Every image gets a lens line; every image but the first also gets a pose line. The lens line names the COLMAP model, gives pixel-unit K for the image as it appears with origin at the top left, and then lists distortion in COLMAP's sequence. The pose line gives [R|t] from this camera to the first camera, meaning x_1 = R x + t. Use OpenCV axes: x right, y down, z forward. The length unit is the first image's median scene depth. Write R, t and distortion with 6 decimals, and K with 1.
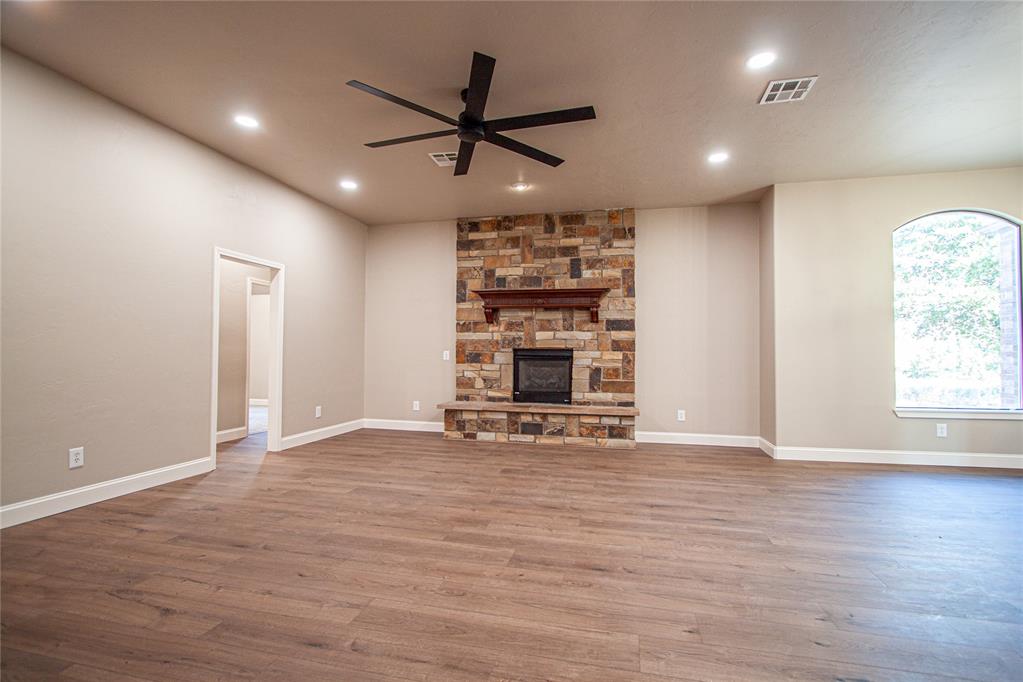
lens RADIAL K [[470.6, 0, 517.4], [0, 470.6, 345.3], [0, 0, 1]] dist [-0.013458, 0.000829]
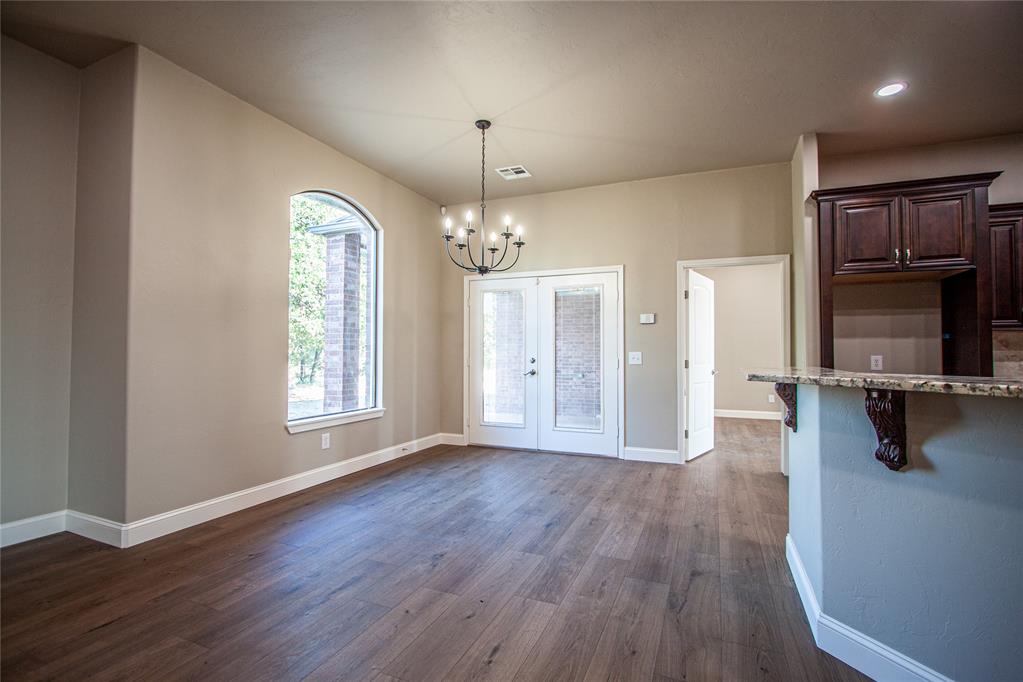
lens RADIAL K [[470.6, 0, 516.6], [0, 470.6, 347.8], [0, 0, 1]] dist [-0.013458, 0.000829]
pose [[0.167594, 0.012543, 0.985776, 0.078857], [-0.026345, 0.999619, -0.008240, 0.004126], [-0.985504, -0.024589, 0.167860, 0.395890]]
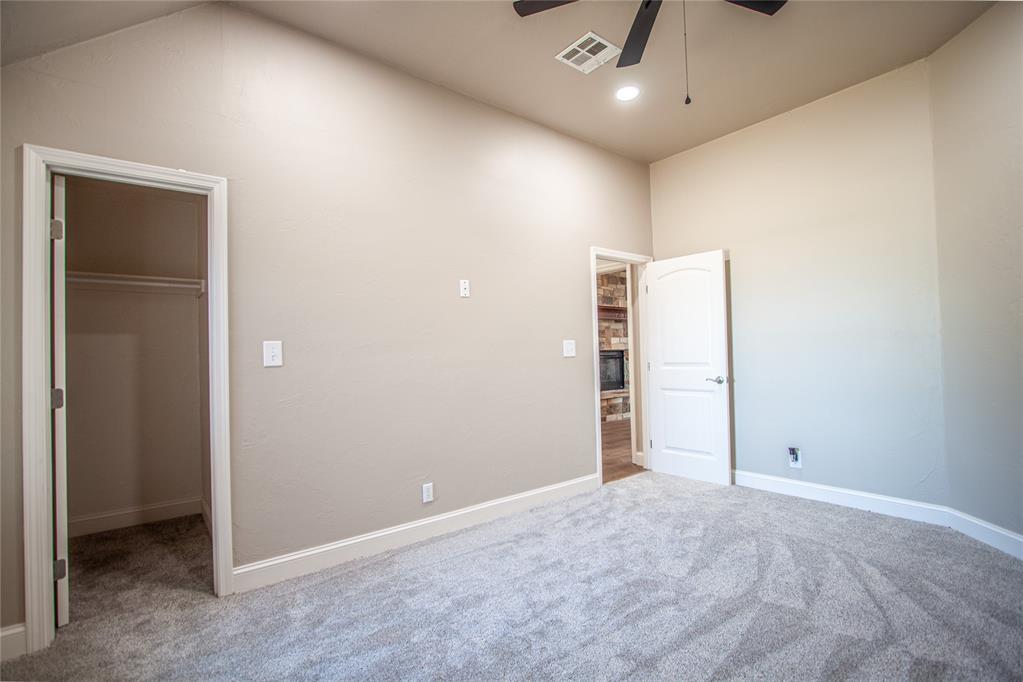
lens RADIAL K [[470.6, 0, 511.0], [0, 470.6, 345.3], [0, 0, 1]] dist [-0.013458, 0.000829]
pose [[0.616065, -0.006445, 0.787669, -1.254165], [0.010603, 0.999944, -0.000111, -0.010441], [-0.787624, 0.008420, 0.616098, 0.409794]]
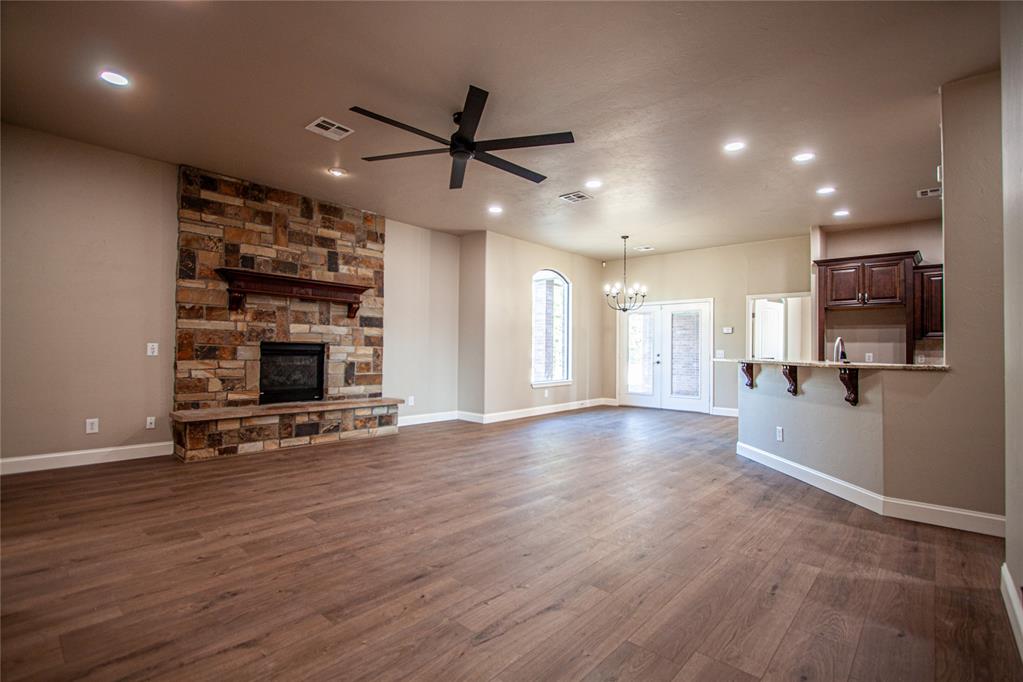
lens RADIAL K [[470.6, 0, 514.8], [0, 470.6, 345.7], [0, 0, 1]] dist [-0.013458, 0.000829]
pose [[0.480891, 0.009826, 0.876725, -0.564999], [-0.028053, 0.999598, 0.004184, -0.002831], [-0.876331, -0.026607, 0.480973, 0.195782]]
